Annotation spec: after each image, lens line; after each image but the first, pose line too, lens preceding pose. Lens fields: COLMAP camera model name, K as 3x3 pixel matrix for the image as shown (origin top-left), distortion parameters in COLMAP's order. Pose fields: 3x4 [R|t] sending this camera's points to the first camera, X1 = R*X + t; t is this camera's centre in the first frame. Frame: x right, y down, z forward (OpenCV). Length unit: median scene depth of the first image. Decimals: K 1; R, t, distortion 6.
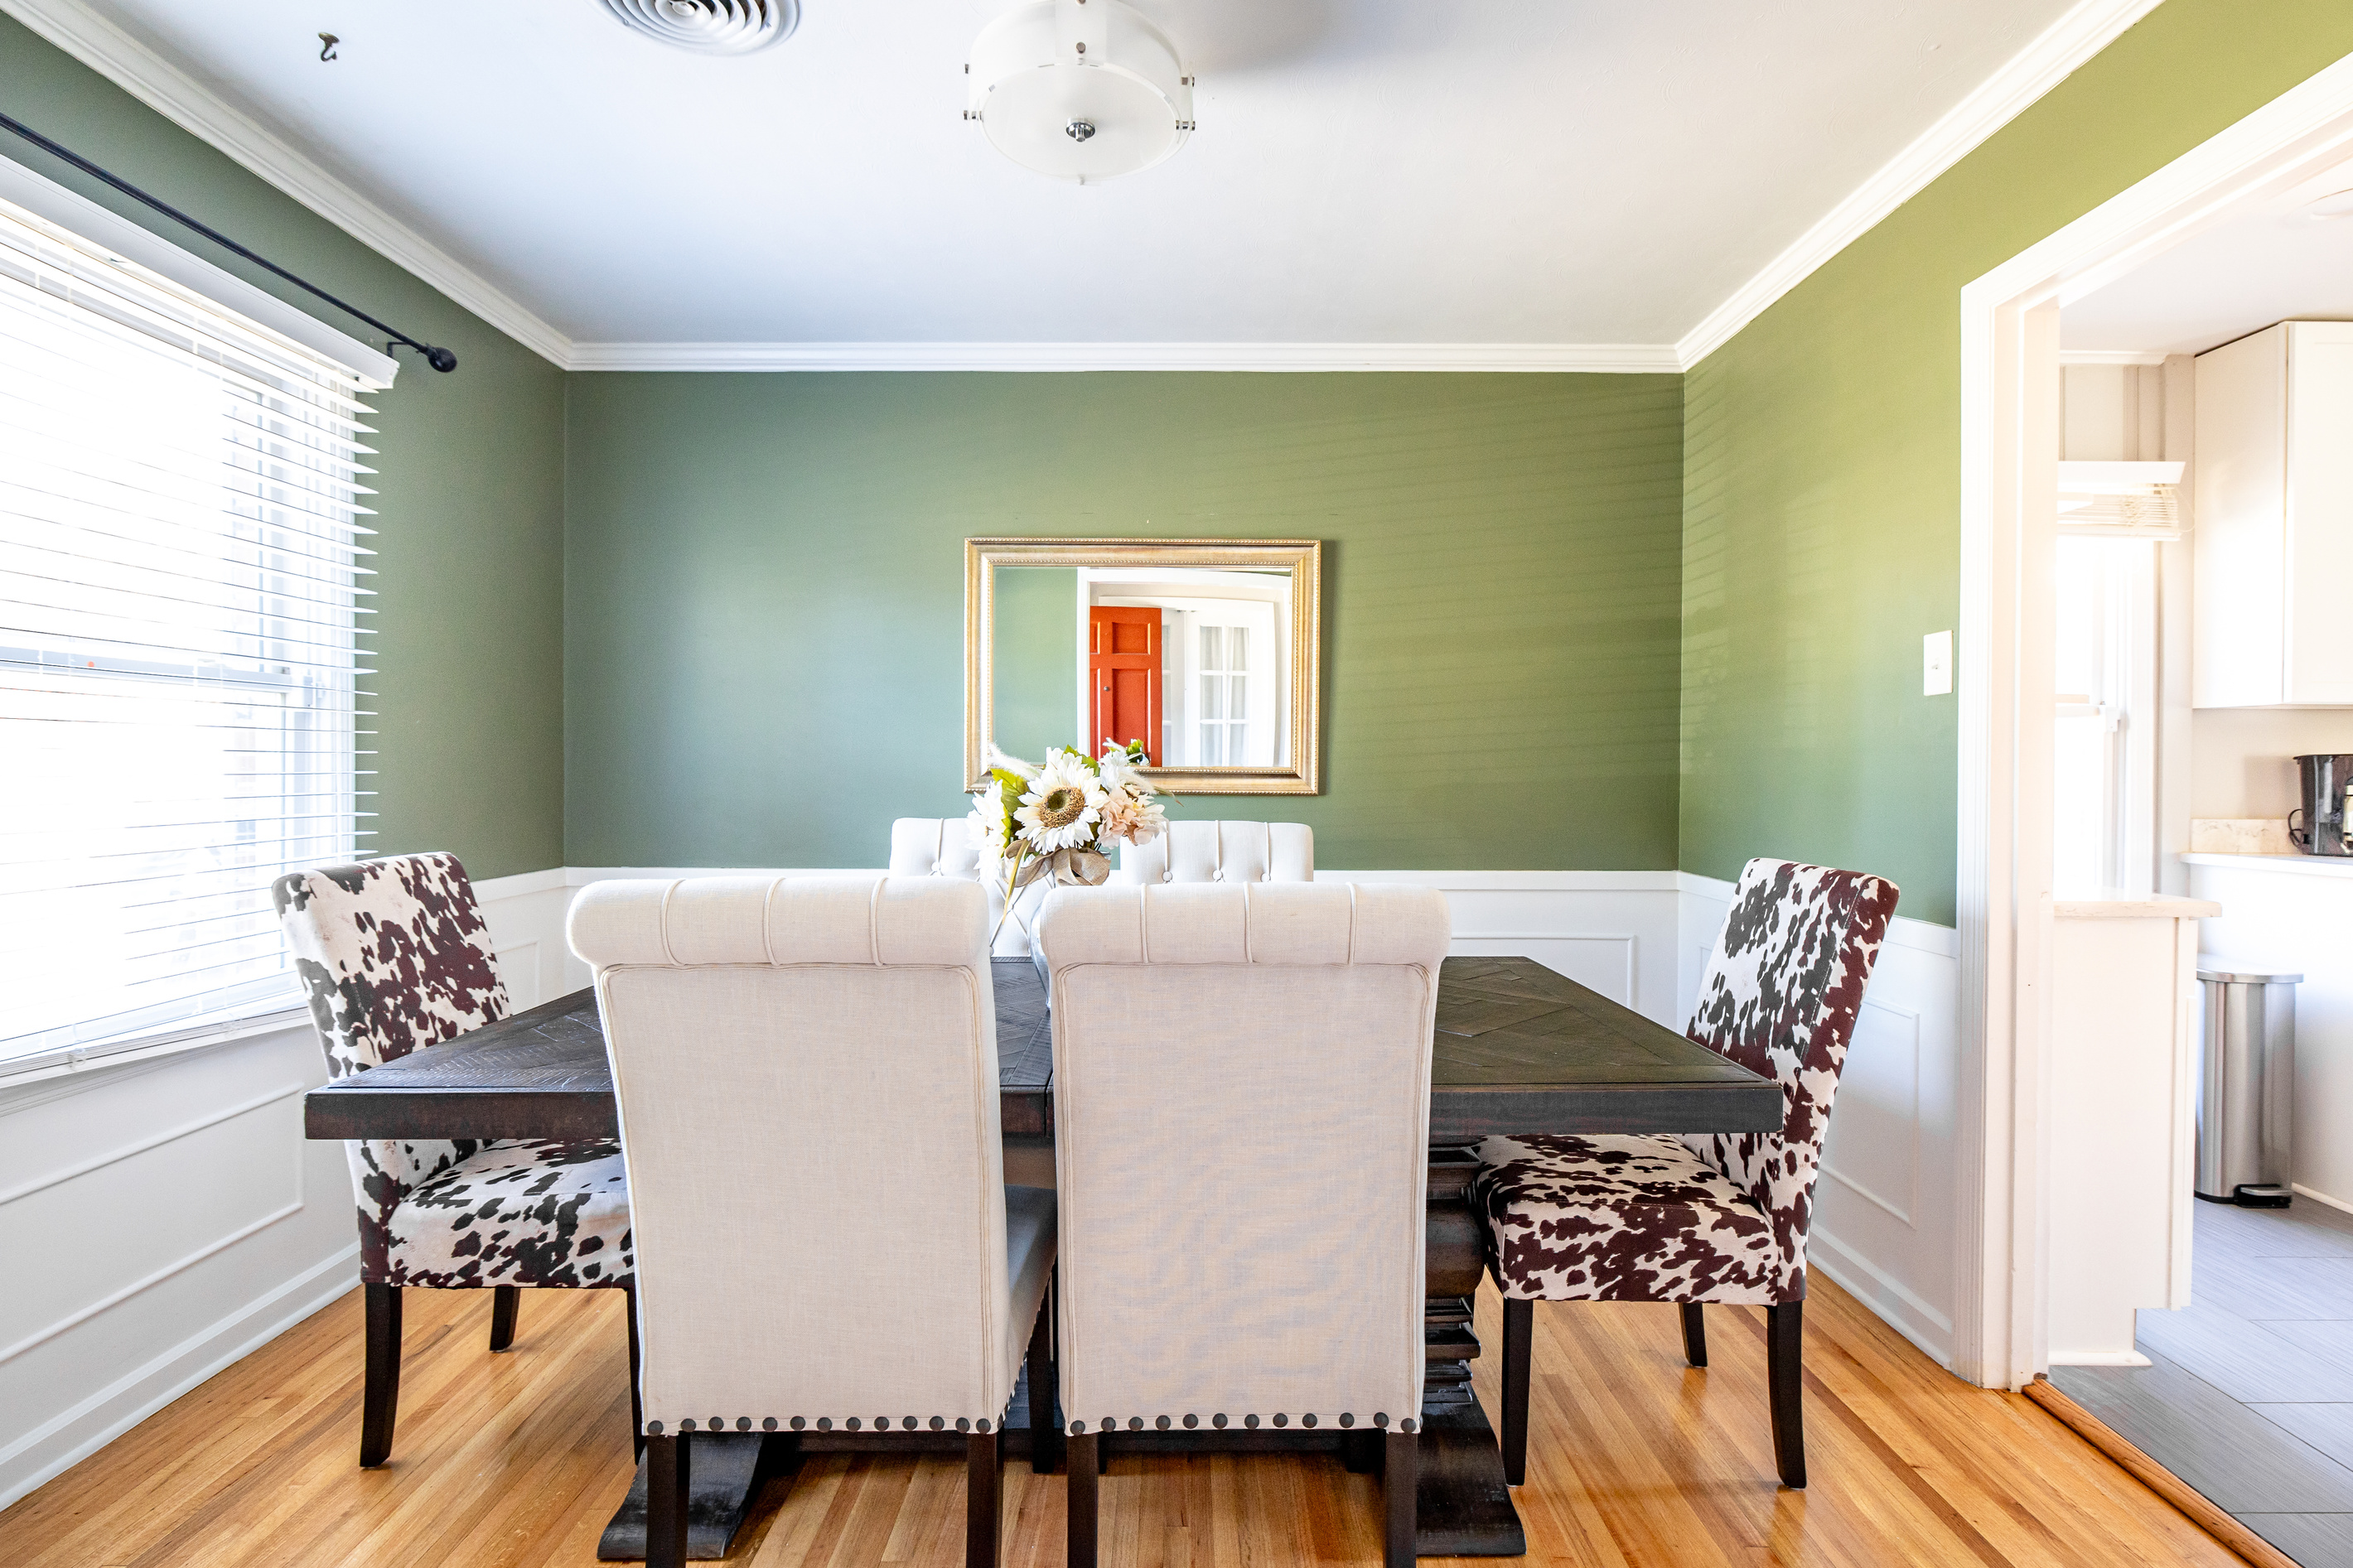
lens RADIAL K [[1134.9, 0, 1176.5], [0, 1134.9, 784.0], [0, 0, 1]] dist [-0.007435, -0.000364]
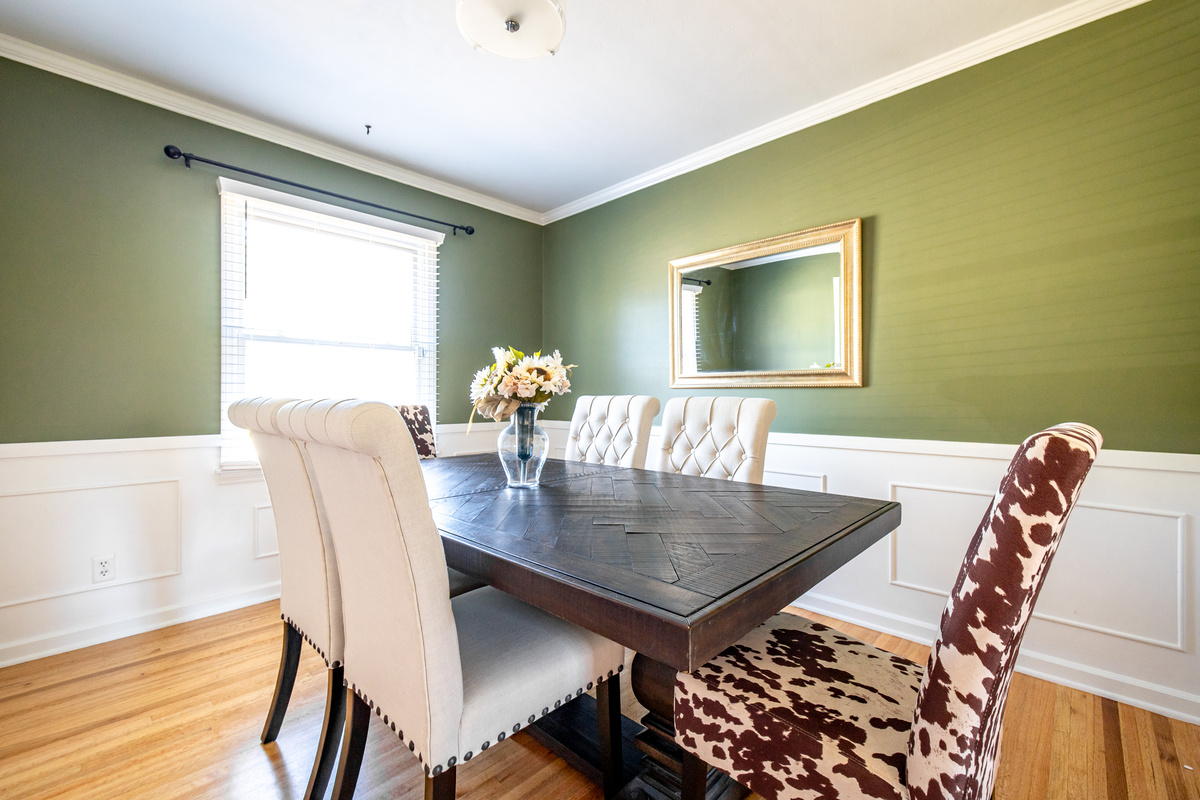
lens RADIAL K [[501.8, 0, 597.5], [0, 501.8, 396.0], [0, 0, 1]] dist [-0.000555, 0.000122]
pose [[0.714589, -0.002866, -0.699539, 0.636913], [-0.008714, 0.999878, -0.012999, 0.062776], [0.699490, 0.015385, 0.714477, 0.520043]]
